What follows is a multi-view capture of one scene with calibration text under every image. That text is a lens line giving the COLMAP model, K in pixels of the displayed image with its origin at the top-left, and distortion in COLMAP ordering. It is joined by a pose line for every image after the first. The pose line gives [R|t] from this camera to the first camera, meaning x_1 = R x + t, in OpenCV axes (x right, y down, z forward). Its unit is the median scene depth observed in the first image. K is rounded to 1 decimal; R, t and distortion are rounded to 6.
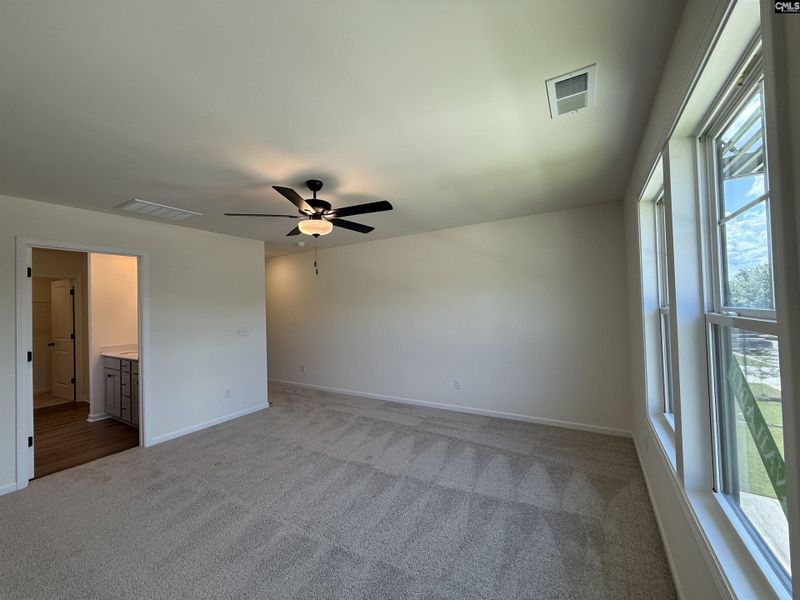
lens RADIAL K [[319.2, 0, 398.6], [0, 319.2, 299.6], [0, 0, 1]] dist [0.000231, -0.000167]
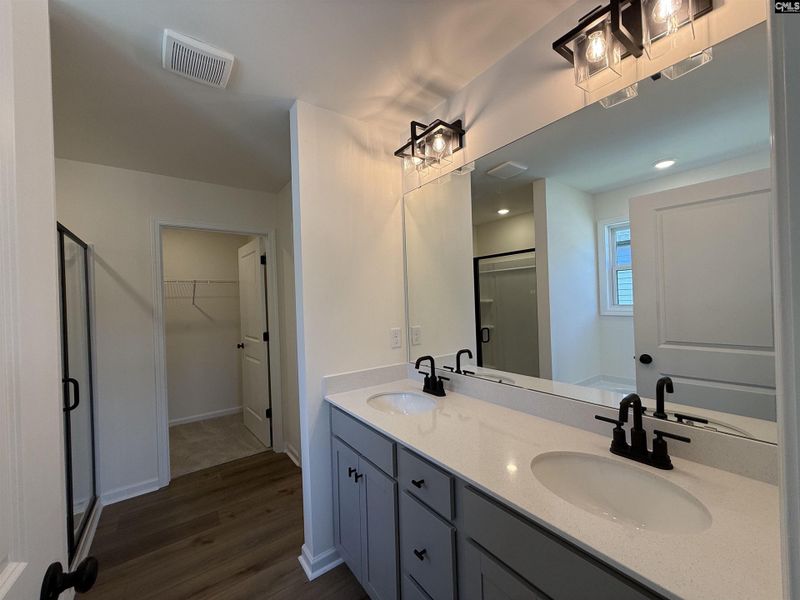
lens RADIAL K [[319.2, 0, 398.6], [0, 319.2, 299.6], [0, 0, 1]] dist [0.000231, -0.000167]
pose [[0.924028, 0.002346, -0.382318, -0.574574], [0.011497, 0.999358, 0.033919, 0.028439], [0.382152, -0.035737, 0.923408, 0.557449]]
